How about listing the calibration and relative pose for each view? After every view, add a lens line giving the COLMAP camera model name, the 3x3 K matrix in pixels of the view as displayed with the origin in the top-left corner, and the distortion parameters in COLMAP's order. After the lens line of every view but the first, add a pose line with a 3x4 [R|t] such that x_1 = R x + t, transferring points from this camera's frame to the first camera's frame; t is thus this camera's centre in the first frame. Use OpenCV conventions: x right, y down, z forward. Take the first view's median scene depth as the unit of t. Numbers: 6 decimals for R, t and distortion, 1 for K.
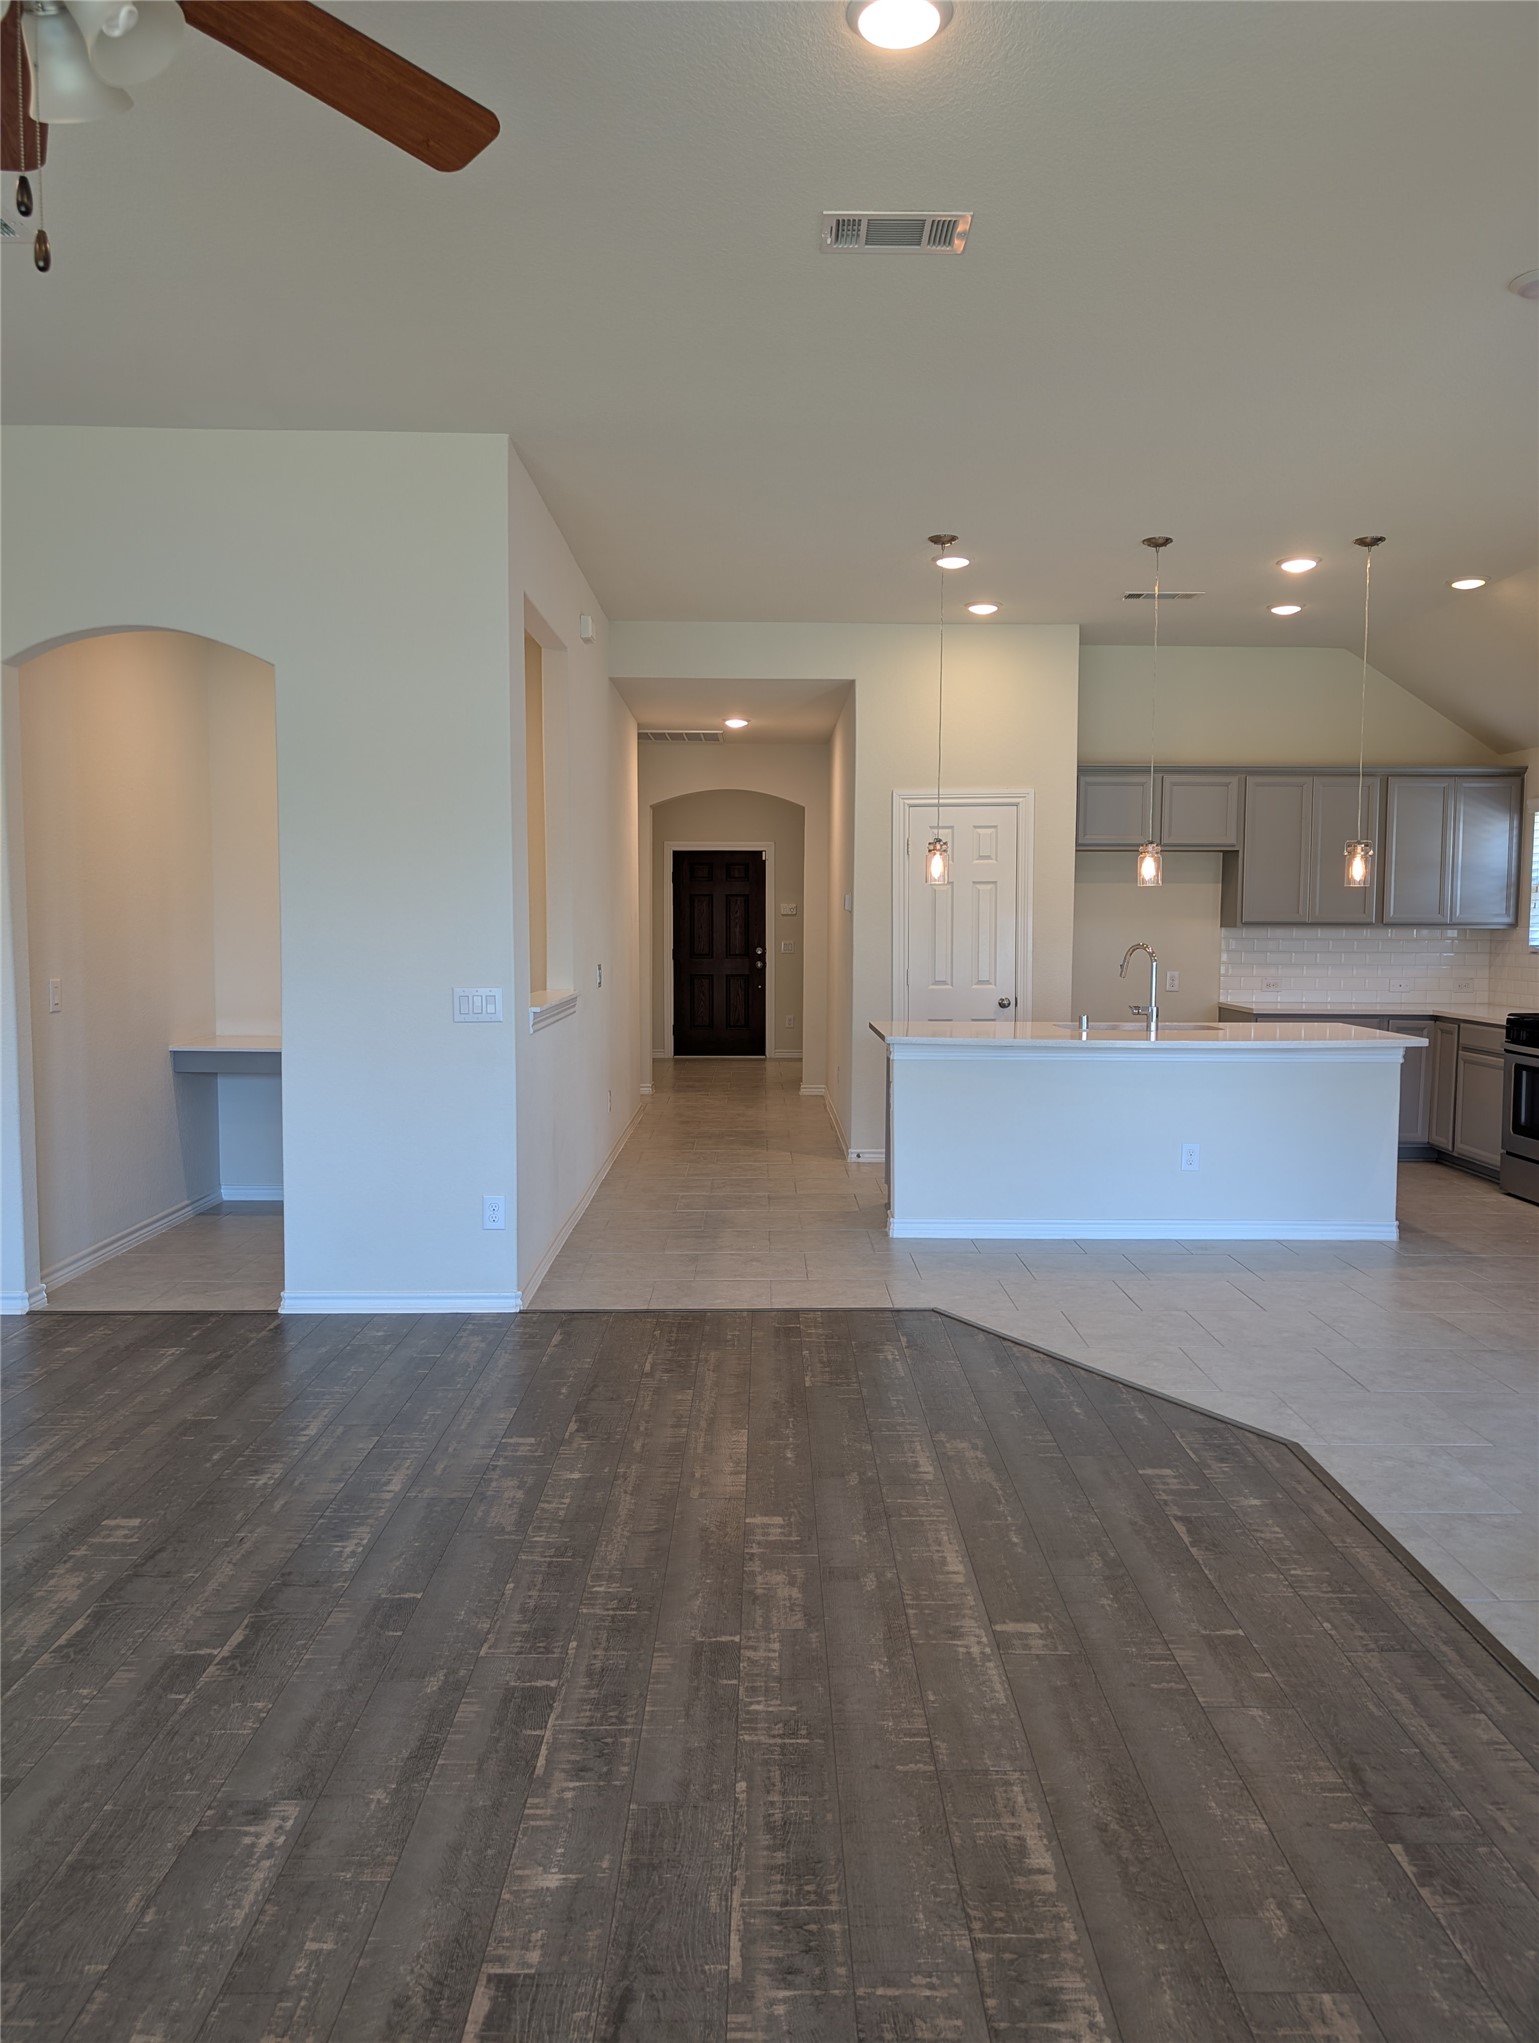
lens RADIAL K [[1462.3, 0, 769.5], [0, 1462.3, 1021.5], [0, 0, 1]] dist [-0.004696, -0.004139]
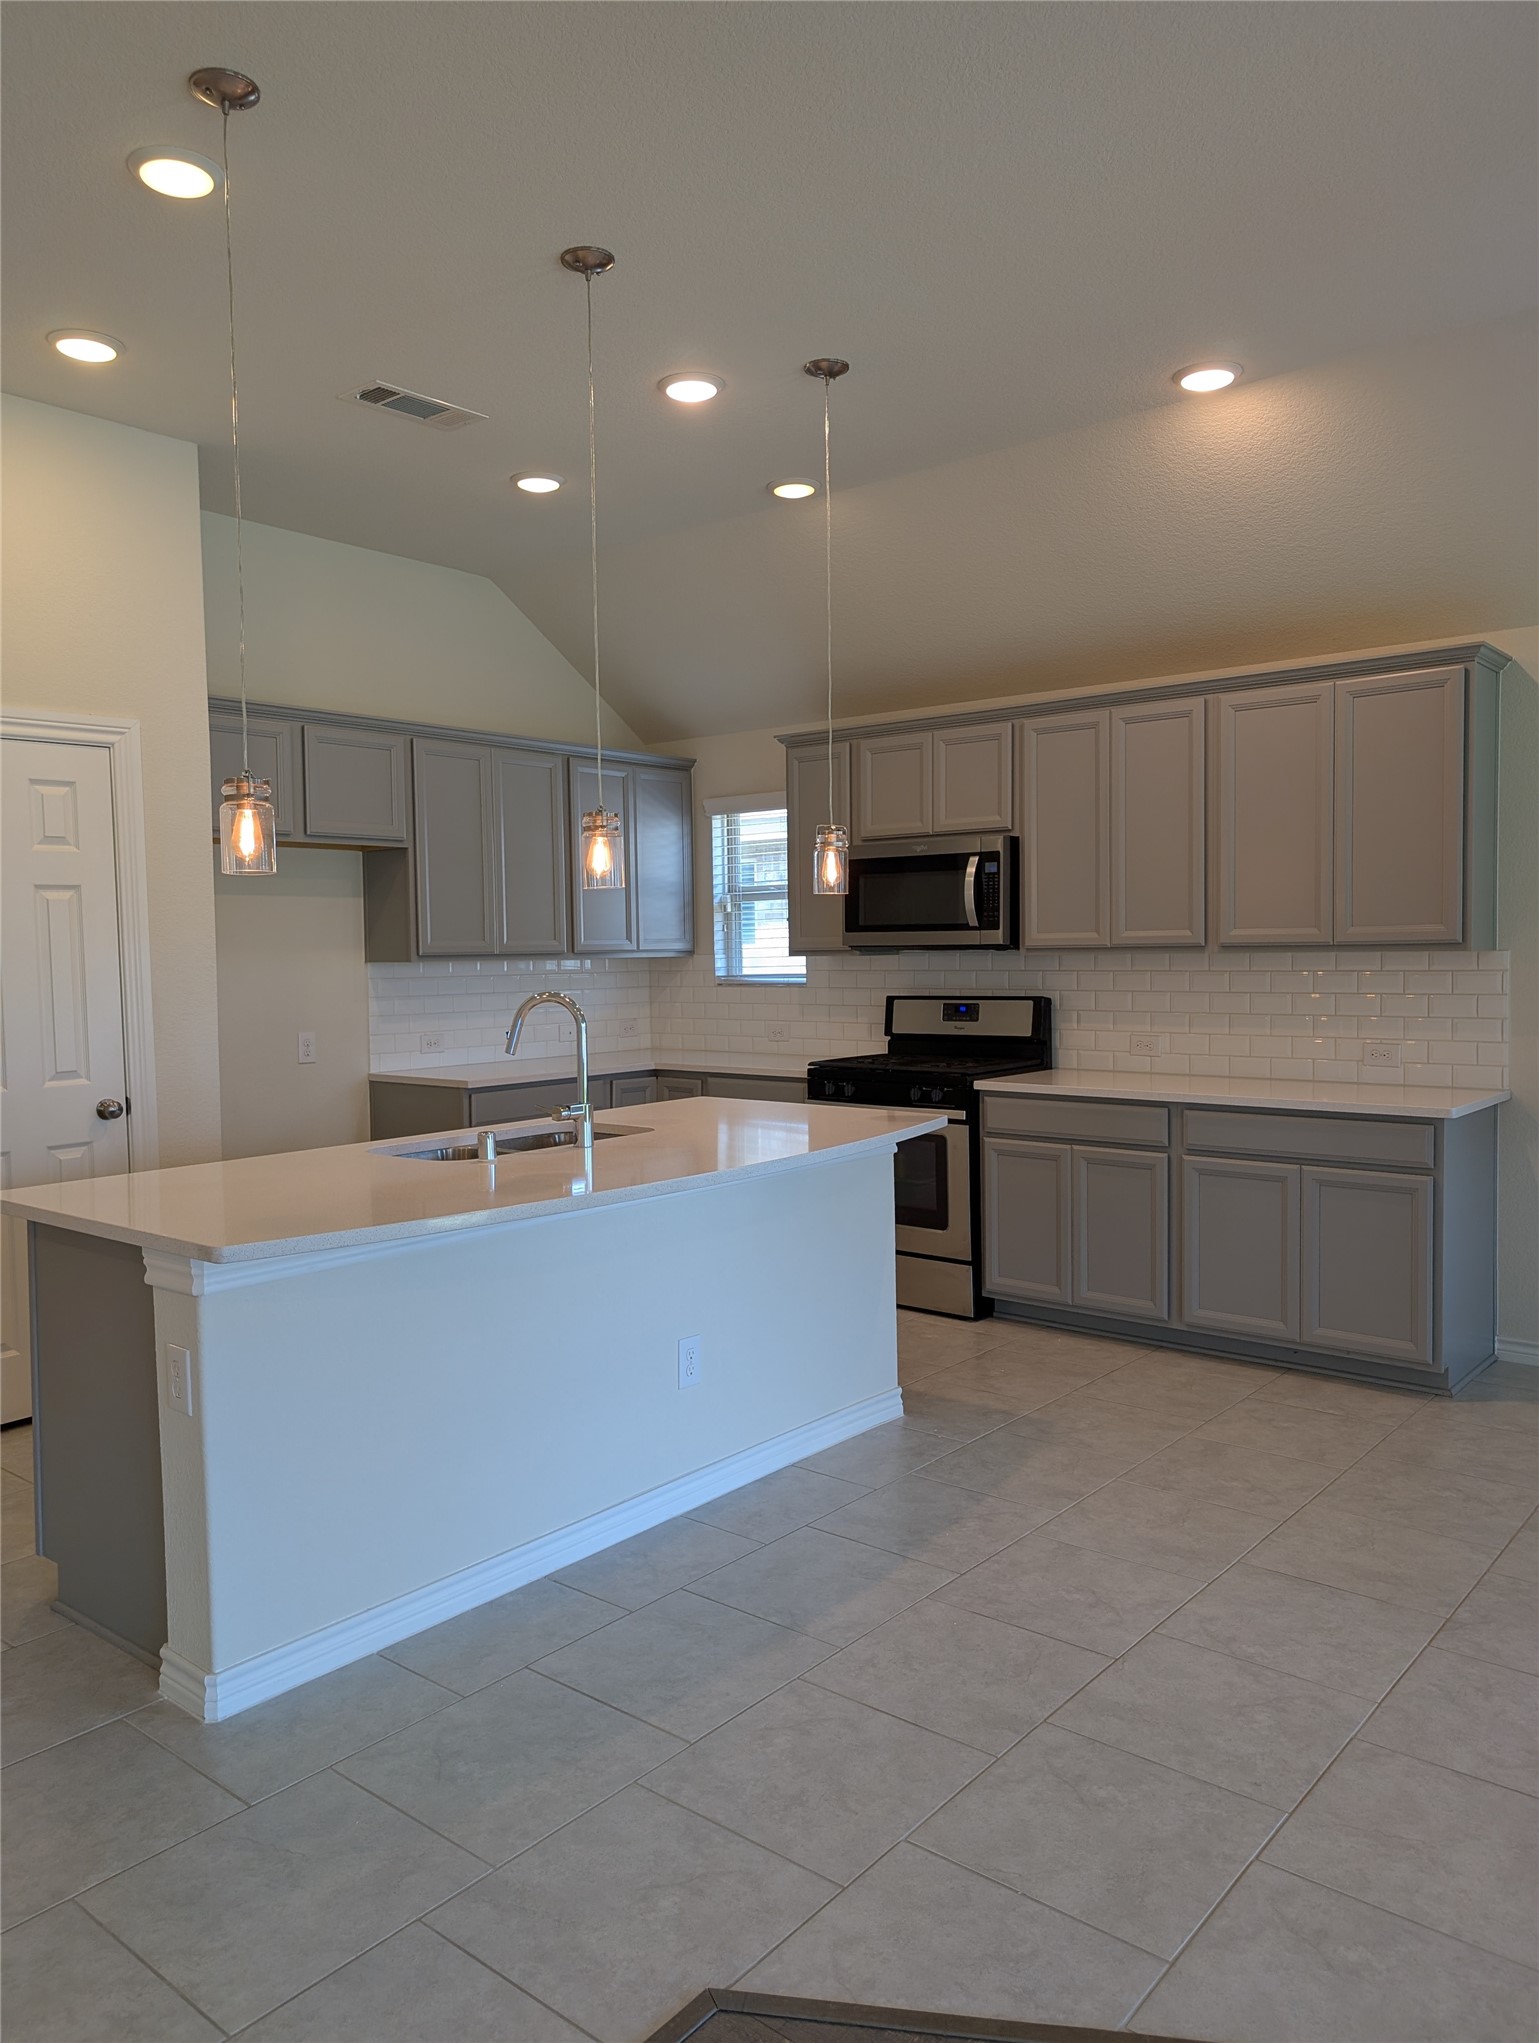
lens RADIAL K [[1462.3, 0, 769.5], [0, 1462.3, 1021.5], [0, 0, 1]] dist [-0.004696, -0.004139]
pose [[0.648765, -0.051727, 0.759229, -0.086256], [0.069554, 0.997542, 0.008529, -0.031276], [-0.757804, 0.047274, 0.650768, 0.438102]]
